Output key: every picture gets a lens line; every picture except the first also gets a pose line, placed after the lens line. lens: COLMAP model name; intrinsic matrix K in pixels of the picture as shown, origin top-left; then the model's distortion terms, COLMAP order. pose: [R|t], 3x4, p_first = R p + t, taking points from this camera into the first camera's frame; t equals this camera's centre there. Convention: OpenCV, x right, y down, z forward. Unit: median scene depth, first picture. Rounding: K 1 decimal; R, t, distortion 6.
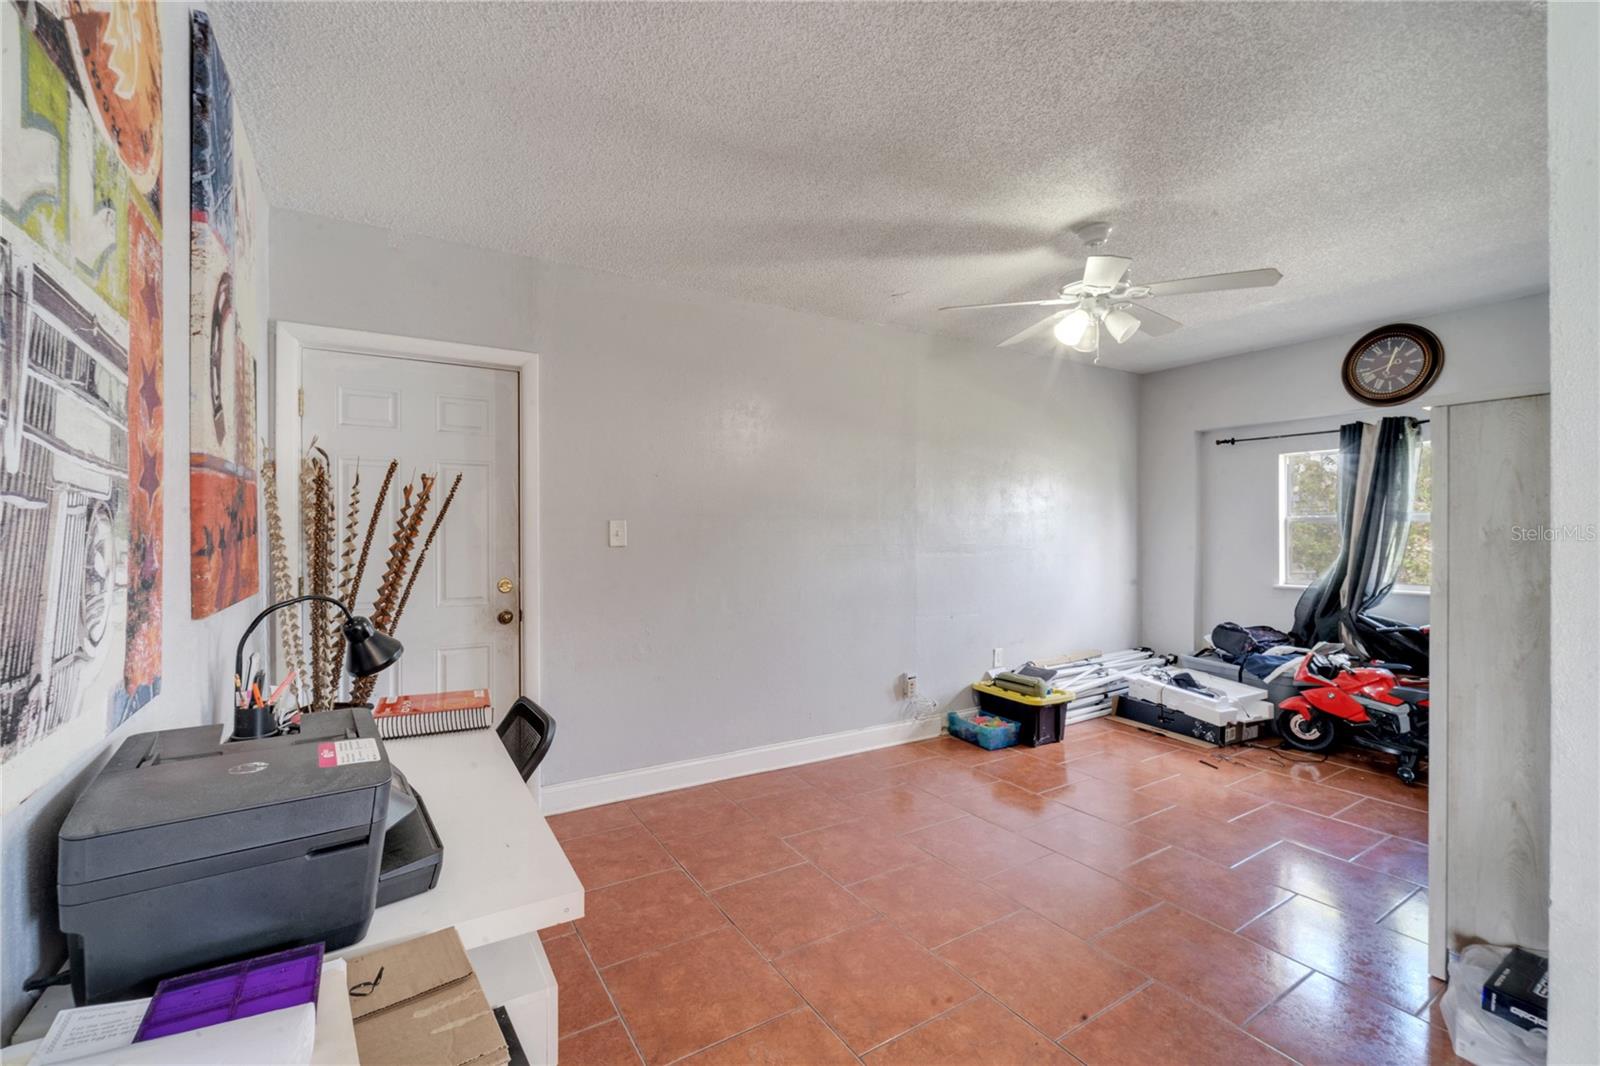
lens RADIAL K [[687.5, 0, 793.8], [0, 687.5, 531.4], [0, 0, 1]] dist [-0.000578, -0.000205]
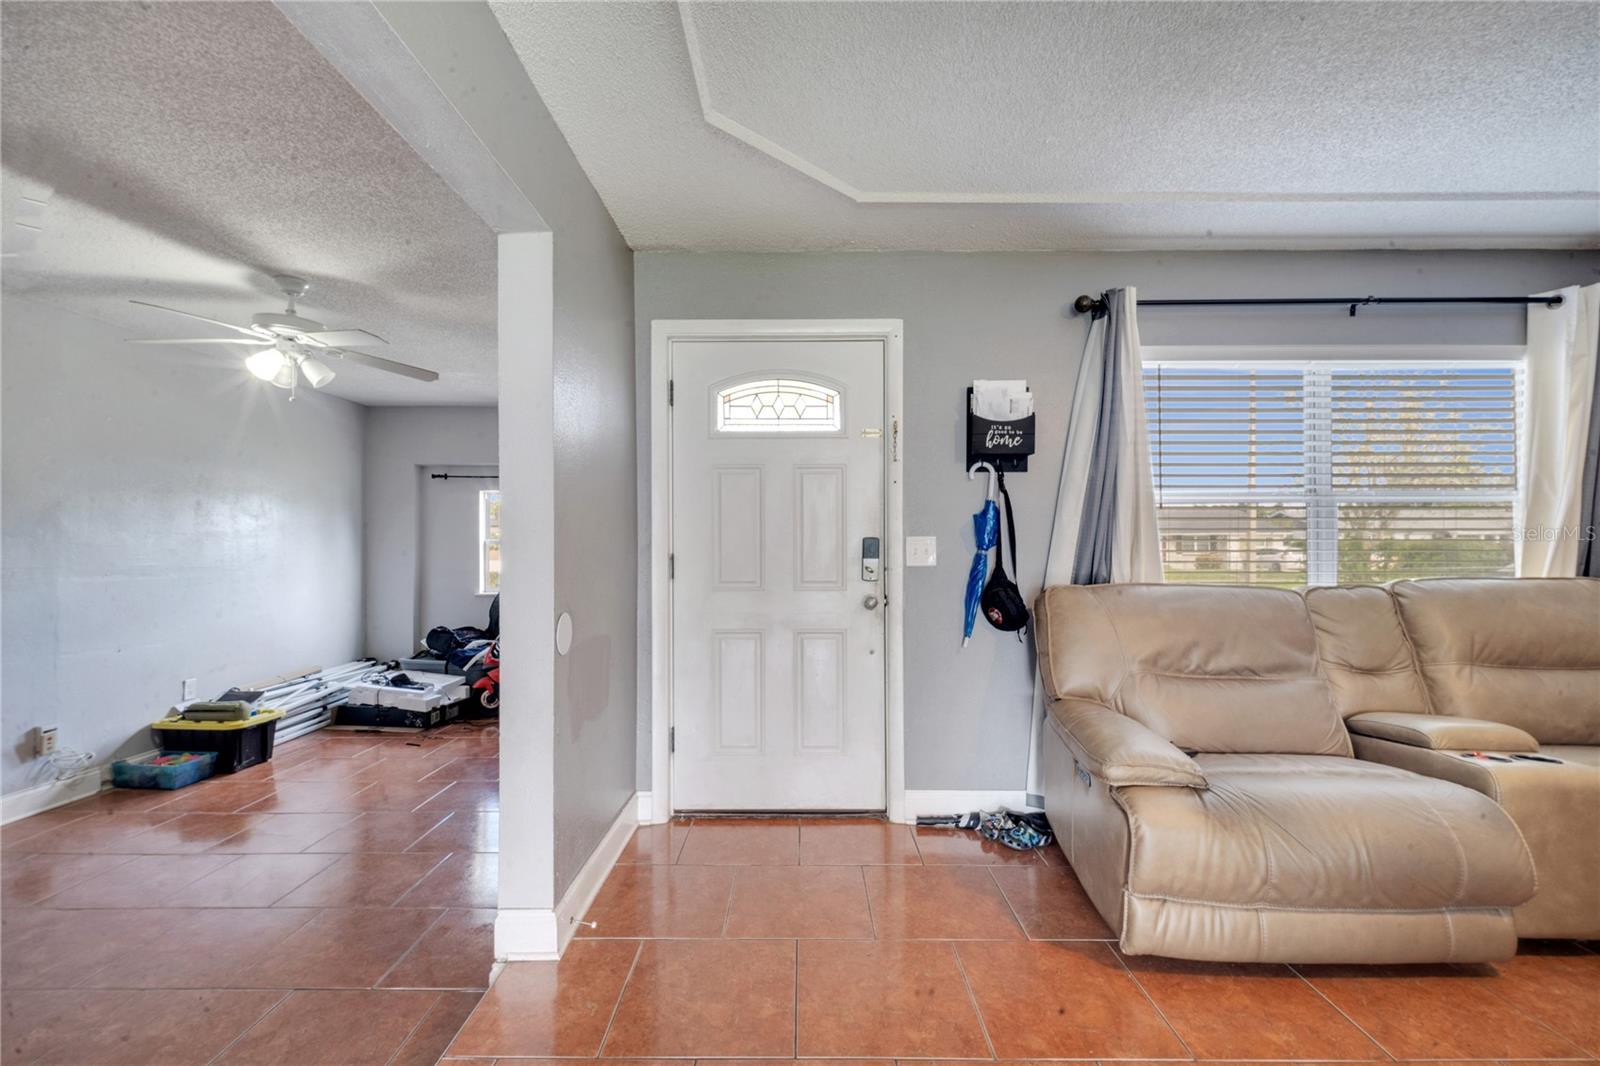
lens RADIAL K [[661.3, 0, 797.1], [0, 661.3, 546.2], [0, 0, 1]] dist [-0.004029, -0.000333]
pose [[0.529964, 0.005158, 0.848004, -0.020322], [0.000118, 0.999981, -0.006155, -0.001306], [-0.848020, 0.003362, 0.529954, -0.163690]]
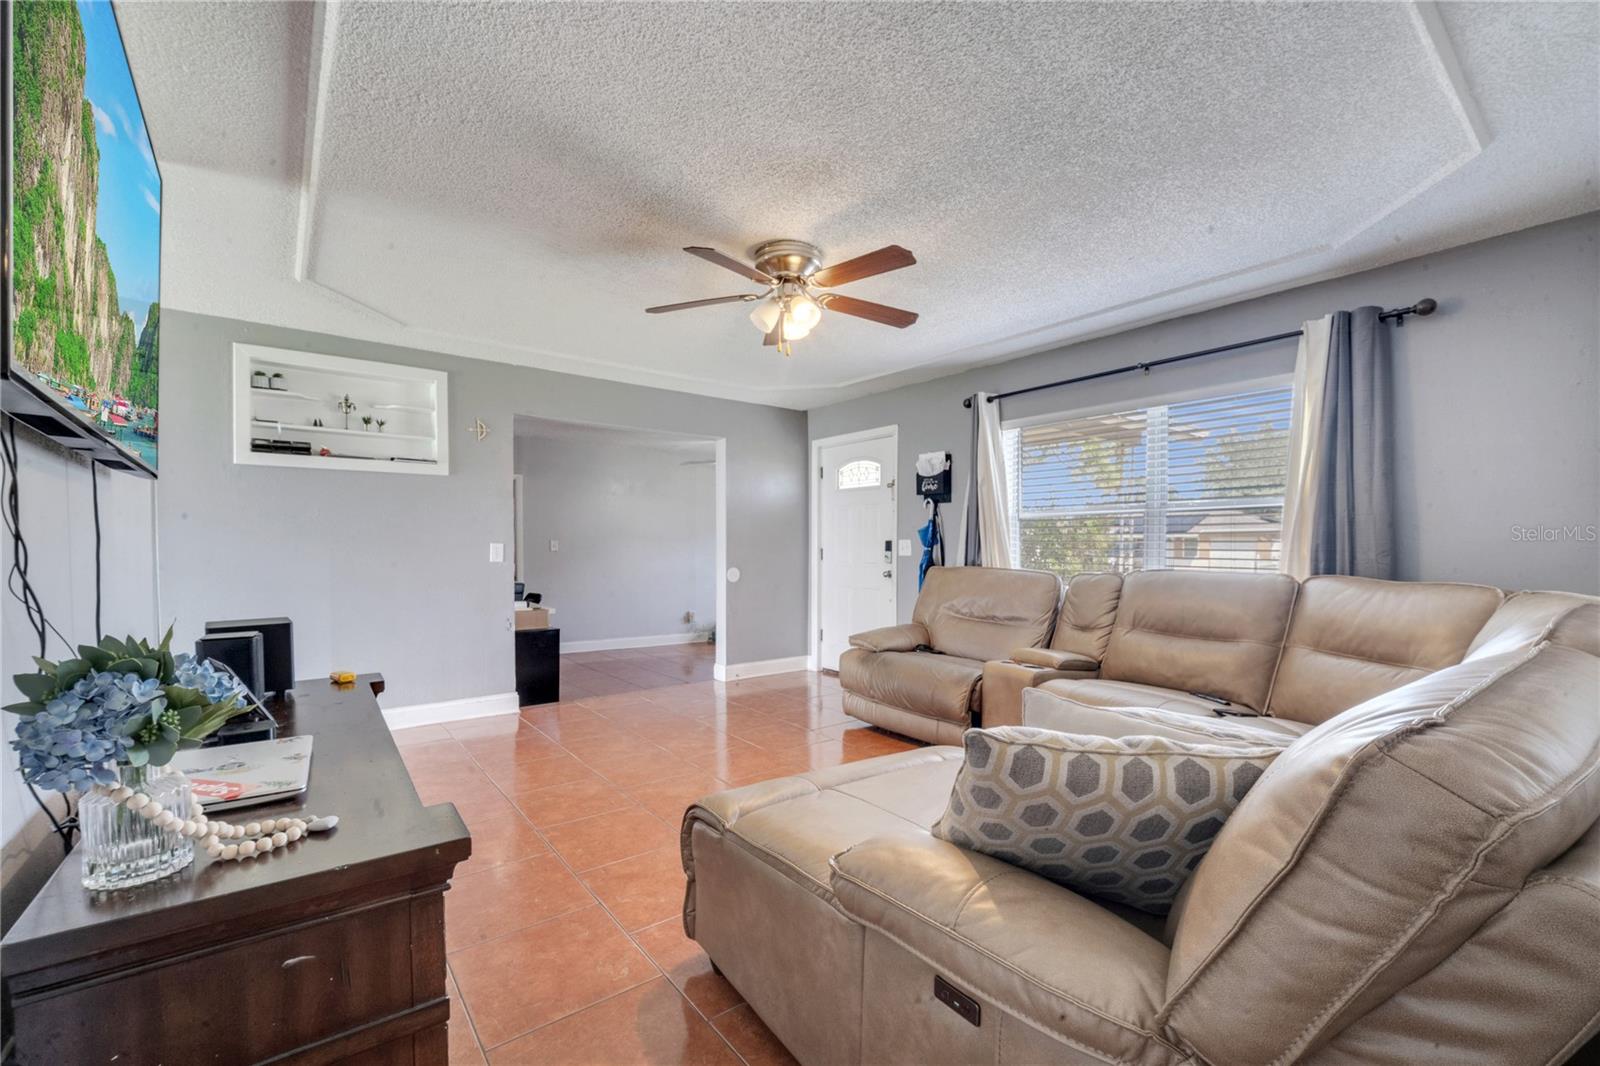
lens RADIAL K [[673.3, 0, 790.0], [0, 673.3, 562.1], [0, 0, 1]] dist [-0.001771, -0.000360]
pose [[0.994793, 0.006657, 0.101695, 0.252249], [-0.008987, 0.999707, 0.022473, 0.000208], [-0.101515, -0.023270, 0.994562, -1.102697]]
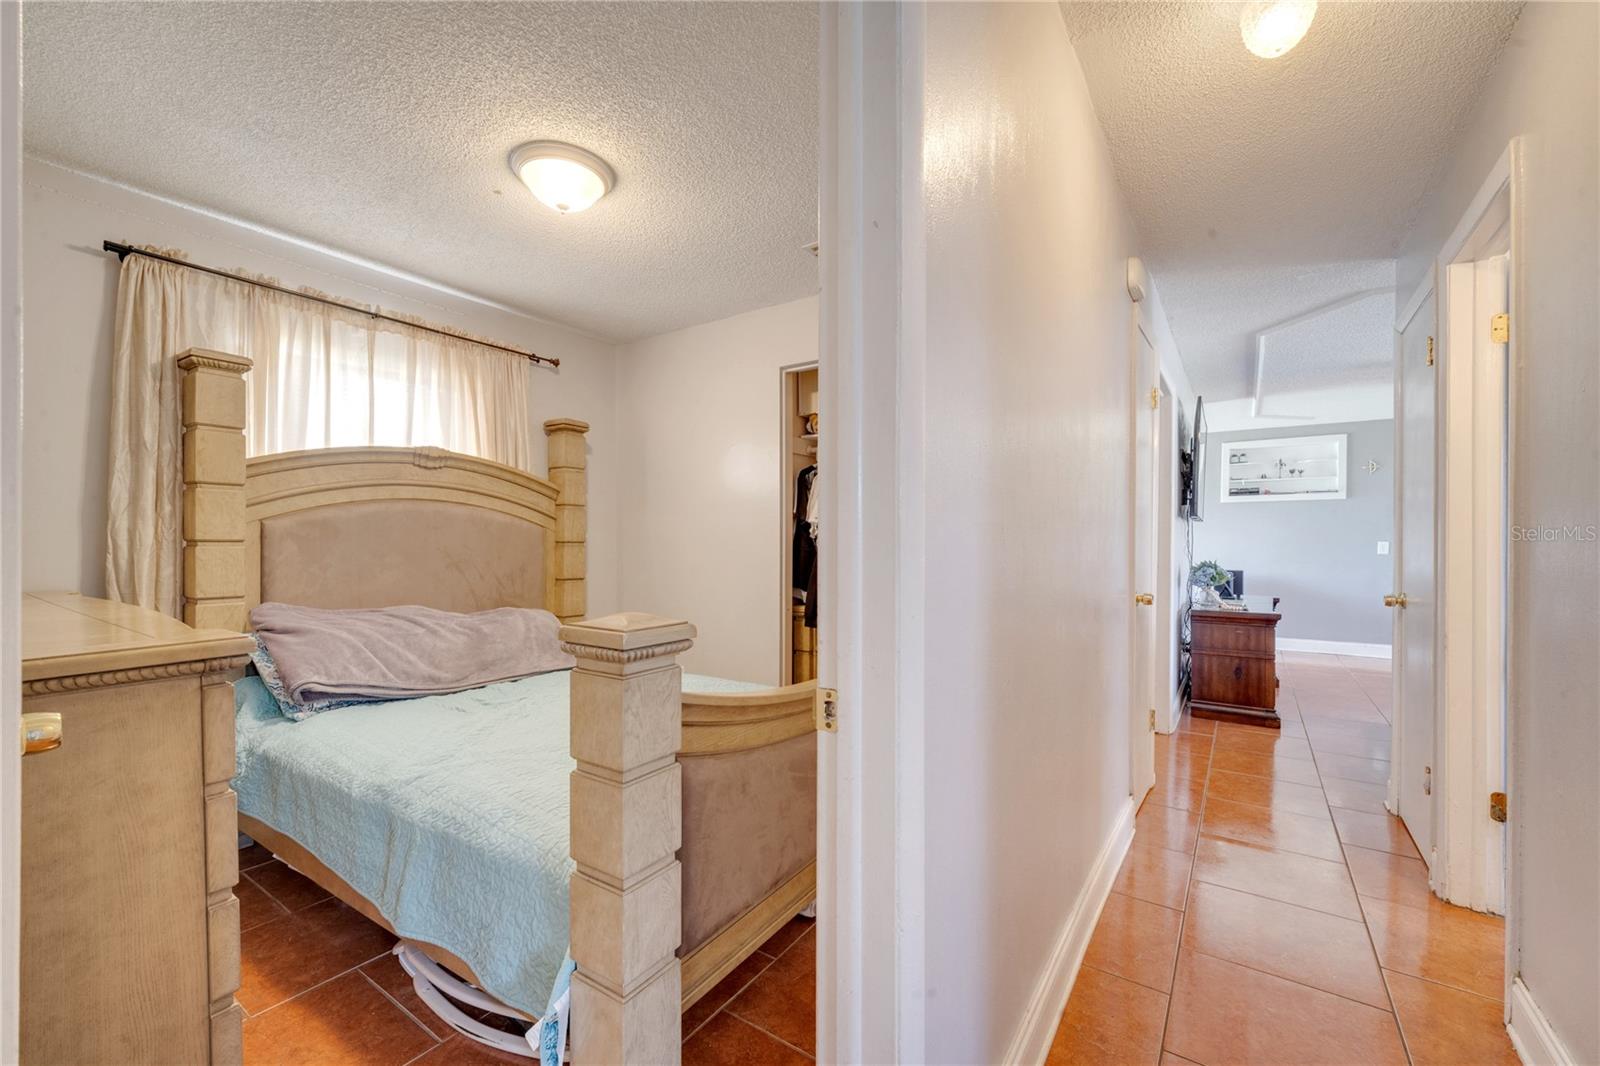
lens RADIAL K [[653.7, 0, 800.4], [0, 653.7, 548.1], [0, 0, 1]] dist [0.001713, -0.000720]
pose [[0.412009, 0.017673, -0.911009, 0.717803], [-0.007593, 0.999844, 0.015963, -0.001386], [0.911148, 0.000340, 0.412078, -1.846754]]
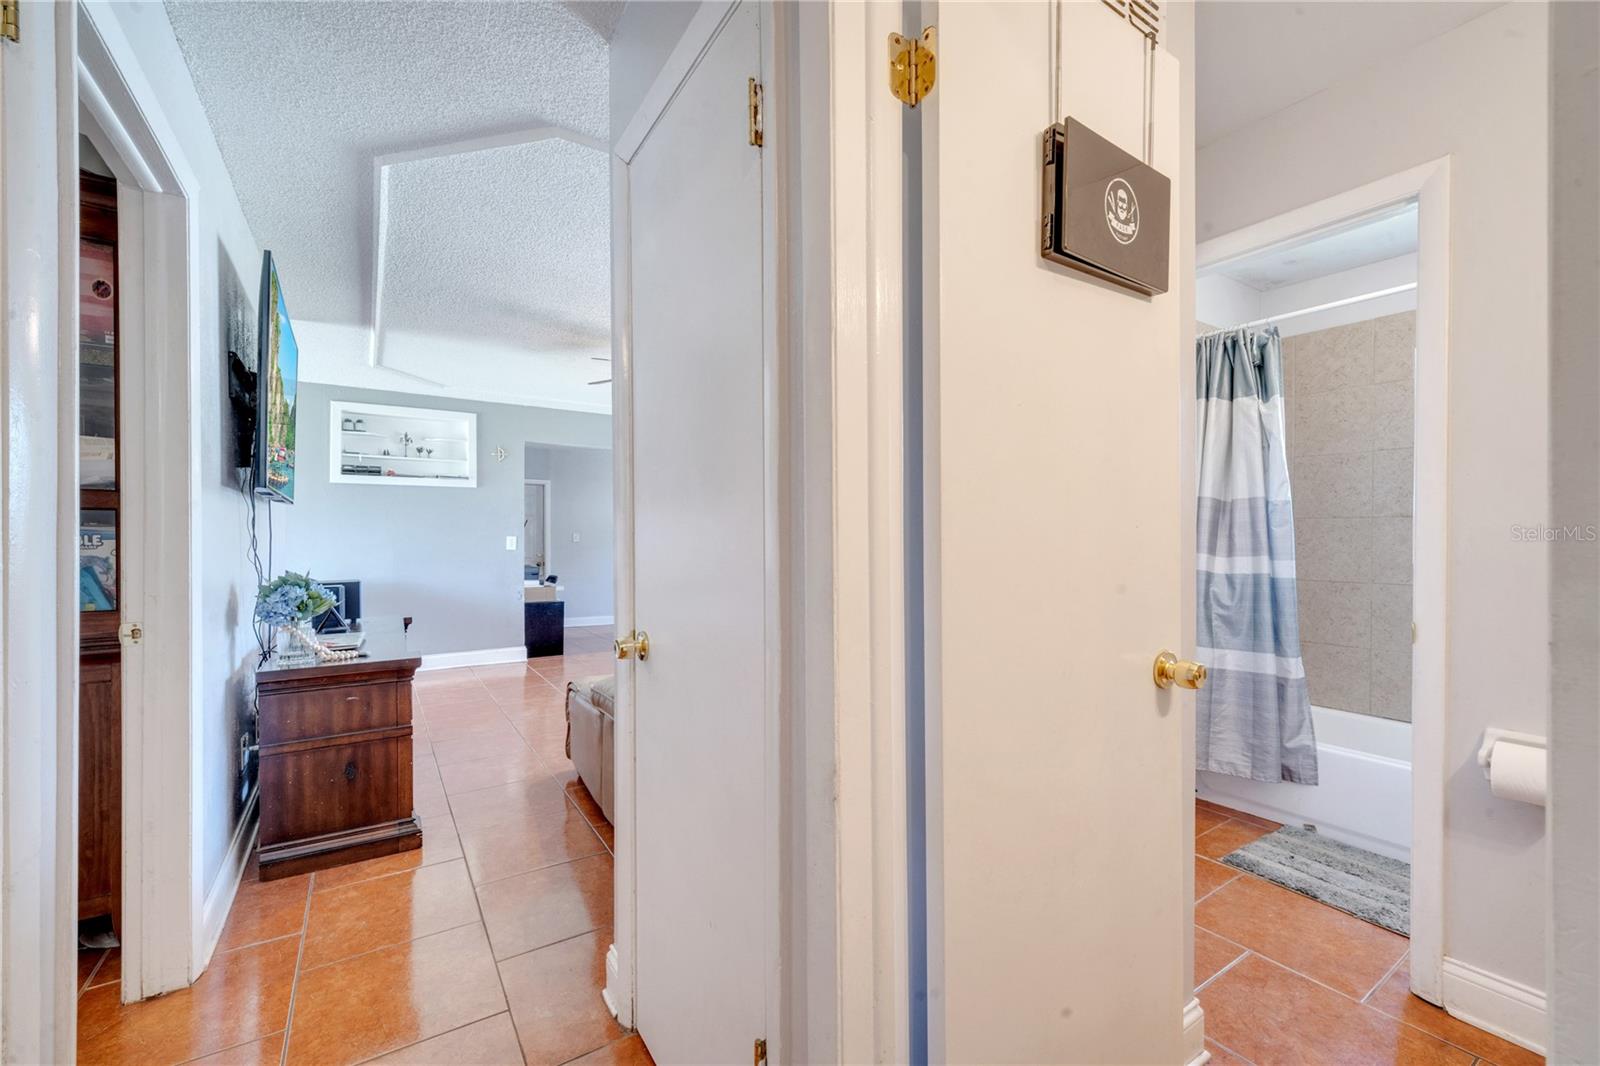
lens RADIAL K [[660.4, 0, 792.4], [0, 660.4, 540.0], [0, 0, 1]] dist [0.001410, -0.000253]
pose [[0.999692, 0.007077, 0.023767, 0.464421], [-0.007149, 0.999970, 0.002955, -0.002602], [-0.023745, -0.003124, 0.999713, -1.425166]]
